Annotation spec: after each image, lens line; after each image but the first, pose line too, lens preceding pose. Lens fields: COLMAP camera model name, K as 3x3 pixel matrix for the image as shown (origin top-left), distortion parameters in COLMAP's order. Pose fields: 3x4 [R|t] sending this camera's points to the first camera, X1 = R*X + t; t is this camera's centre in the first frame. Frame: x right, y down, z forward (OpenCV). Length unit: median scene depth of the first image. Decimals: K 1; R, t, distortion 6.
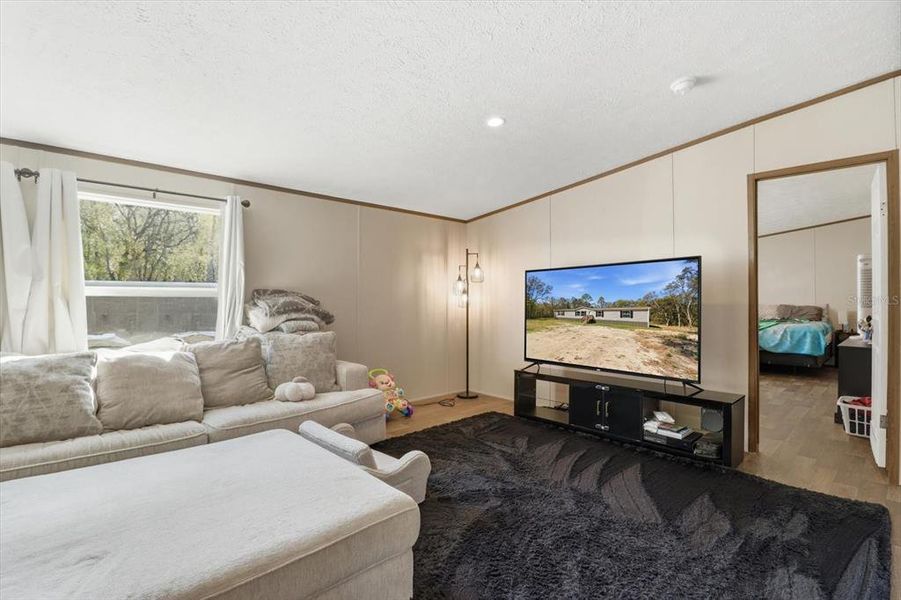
lens RADIAL K [[427.6, 0, 447.7], [0, 427.6, 301.0], [0, 0, 1]] dist [0.027028, -0.028861]
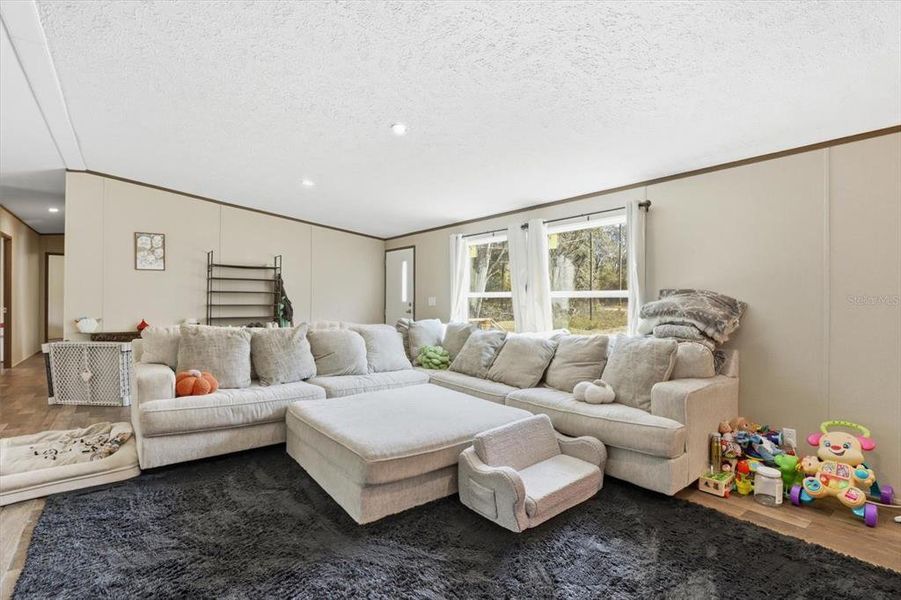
lens RADIAL K [[427.6, 0, 447.7], [0, 427.6, 301.0], [0, 0, 1]] dist [0.027028, -0.028861]
pose [[-0.097085, -0.003502, -0.995270, 0.579346], [-0.009755, 0.999949, -0.002567, 0.004638], [0.995228, 0.009460, -0.097114, 0.667818]]
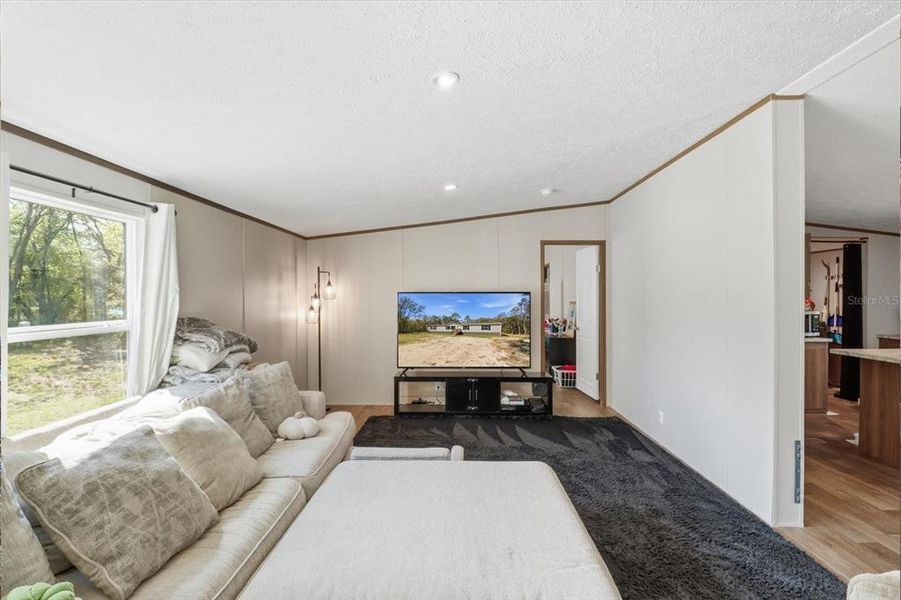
lens RADIAL K [[423.6, 0, 453.4], [0, 423.6, 293.1], [0, 0, 1]] dist [0.005327, 0.000022]
pose [[0.695209, 0.007096, 0.718773, -0.695577], [-0.000870, 0.999959, -0.009031, -0.073208], [-0.718807, 0.005653, 0.695186, 0.072682]]
